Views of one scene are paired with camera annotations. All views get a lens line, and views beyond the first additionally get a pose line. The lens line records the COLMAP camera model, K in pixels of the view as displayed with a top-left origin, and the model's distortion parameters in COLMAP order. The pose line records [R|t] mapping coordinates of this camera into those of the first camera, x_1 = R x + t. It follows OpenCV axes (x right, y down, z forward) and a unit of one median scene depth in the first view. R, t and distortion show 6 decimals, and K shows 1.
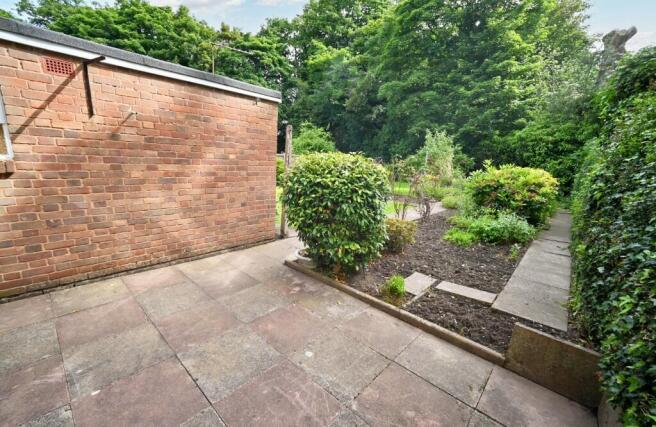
lens RADIAL K [[272.6, 0, 325.5], [0, 272.6, 223.5], [0, 0, 1]] dist [-0.001042, 0.001195]
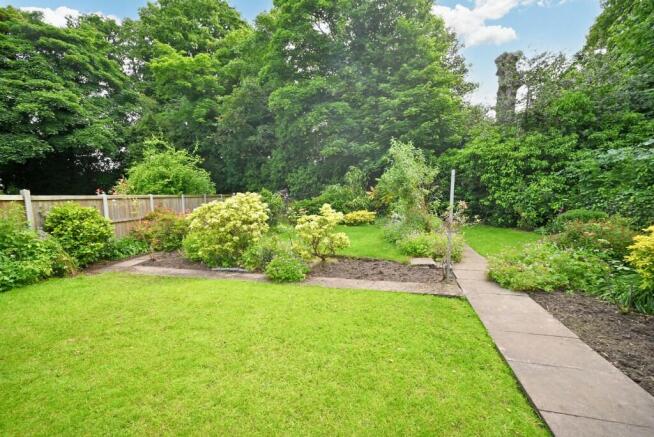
lens RADIAL K [[258.6, 0, 323.9], [0, 258.6, 225.2], [0, 0, 1]] dist [-0.000355, 0.000062]
pose [[0.890400, -0.115479, 0.440286, -0.008640], [0.160260, 0.984881, -0.065781, -0.077208], [-0.426033, 0.129132, 0.895445, 0.303572]]
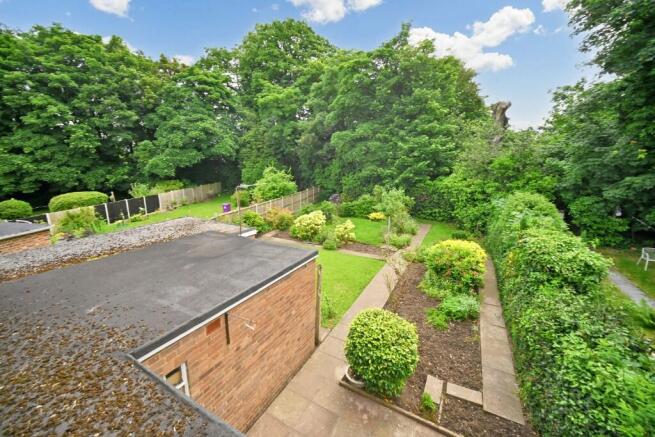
lens RADIAL K [[259.0, 0, 324.1], [0, 259.0, 216.5], [0, 0, 1]] dist [-0.000355, 0.000062]
pose [[0.973589, -0.092780, 0.208607, -0.074757], [0.095104, 0.995467, -0.001118, -0.124959], [-0.207558, 0.020928, 0.977999, -0.051388]]
